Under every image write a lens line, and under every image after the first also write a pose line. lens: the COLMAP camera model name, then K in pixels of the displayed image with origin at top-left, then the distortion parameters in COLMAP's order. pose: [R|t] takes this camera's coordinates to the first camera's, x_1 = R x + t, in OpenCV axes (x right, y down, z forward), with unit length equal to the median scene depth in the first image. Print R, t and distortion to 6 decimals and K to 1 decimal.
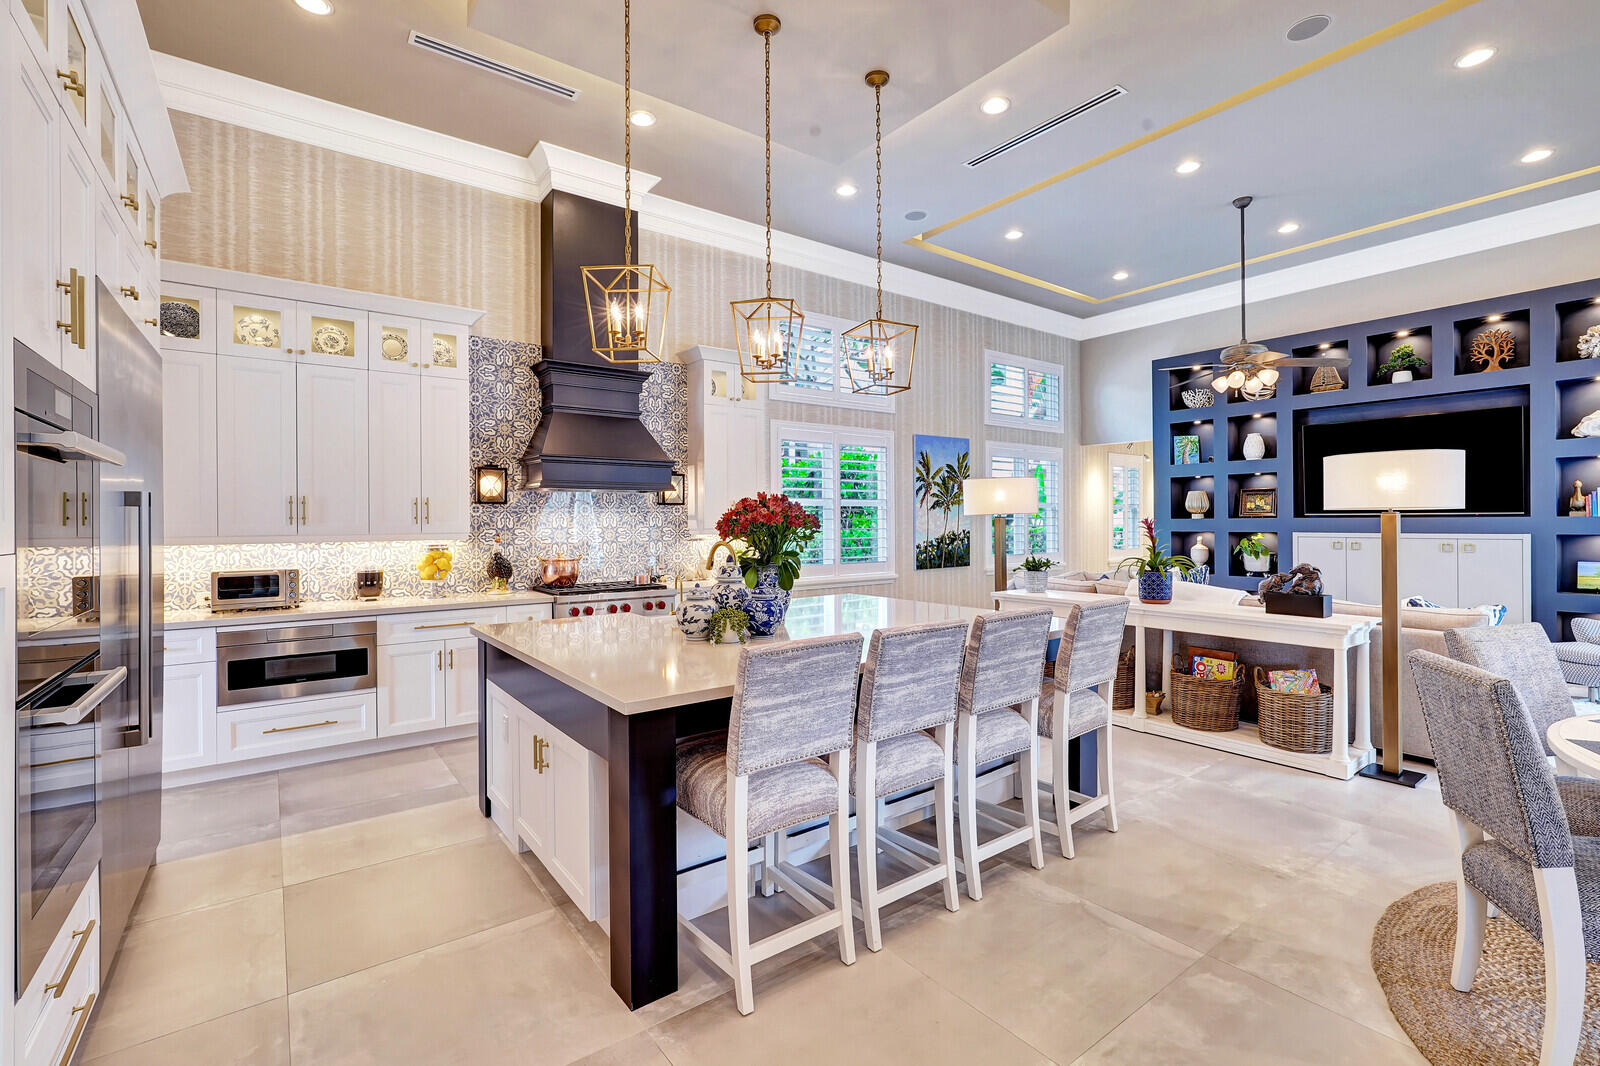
lens RADIAL K [[714.6, 0, 801.8], [0, 714.6, 523.8], [0, 0, 1]] dist [-0.010771, 0.000085]
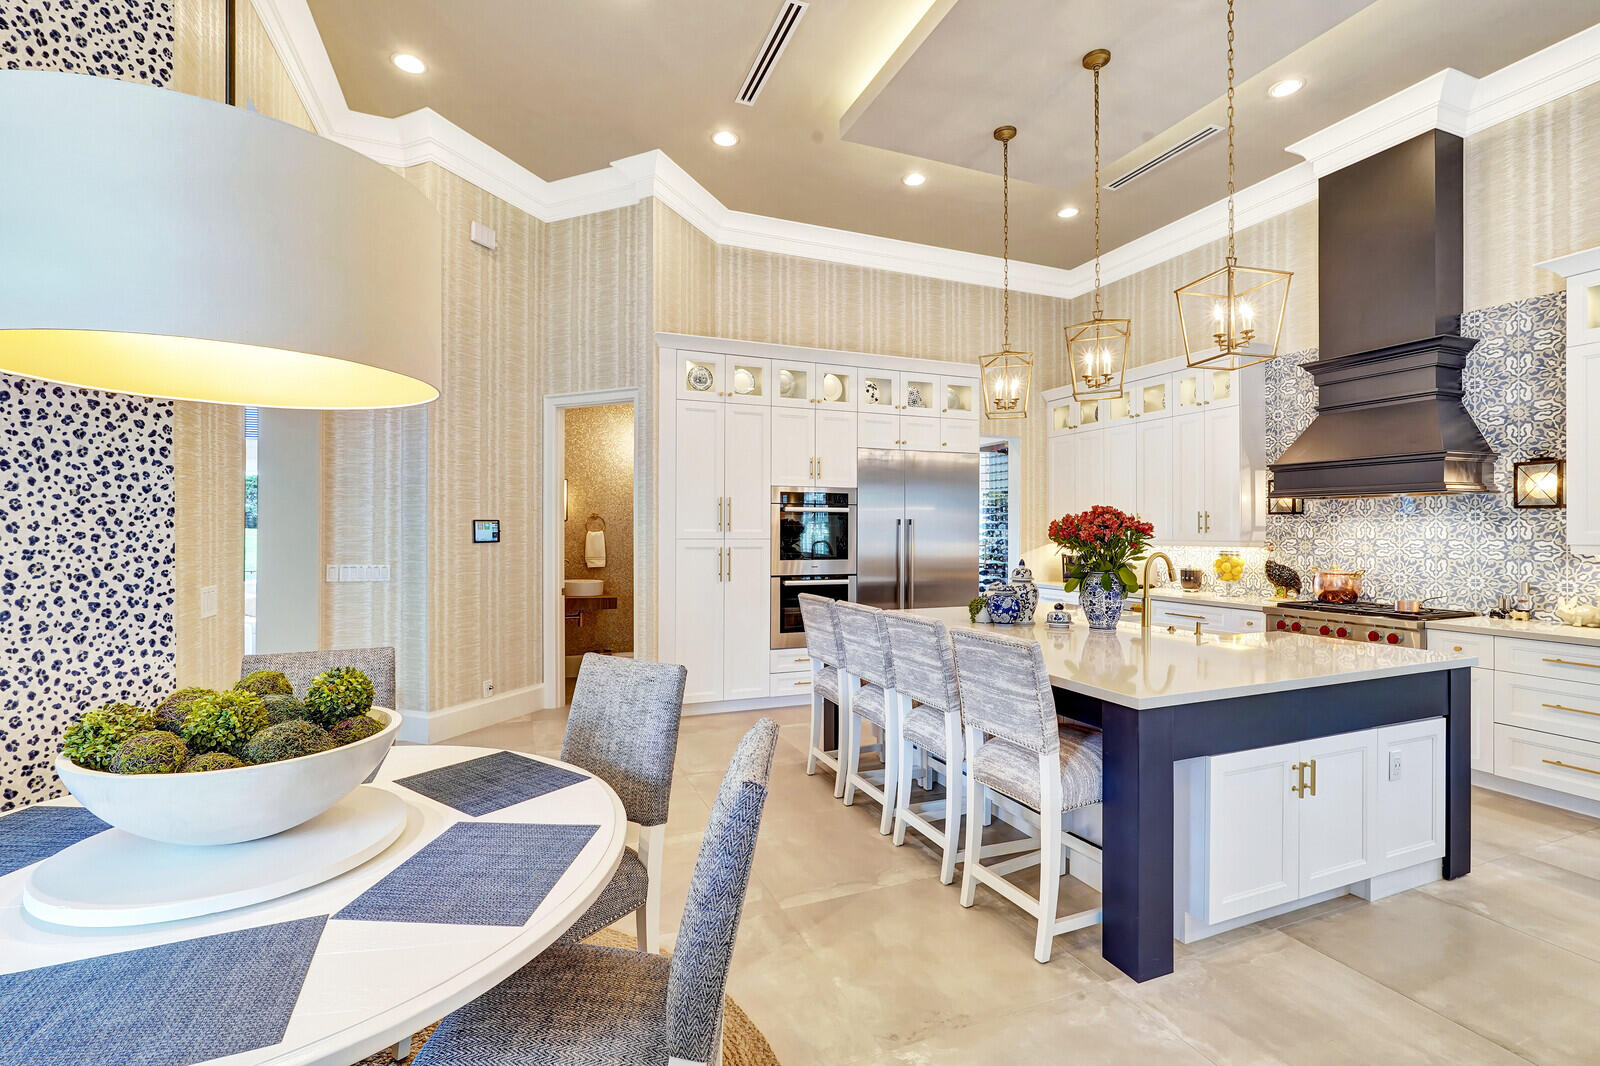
lens RADIAL K [[714.6, 0, 801.8], [0, 714.6, 523.8], [0, 0, 1]] dist [-0.010771, 0.000085]
pose [[-0.248758, -0.005271, -0.968551, 0.760461], [-0.004637, 0.999980, -0.004250, -0.006641], [0.968555, 0.003434, -0.248777, 0.595222]]
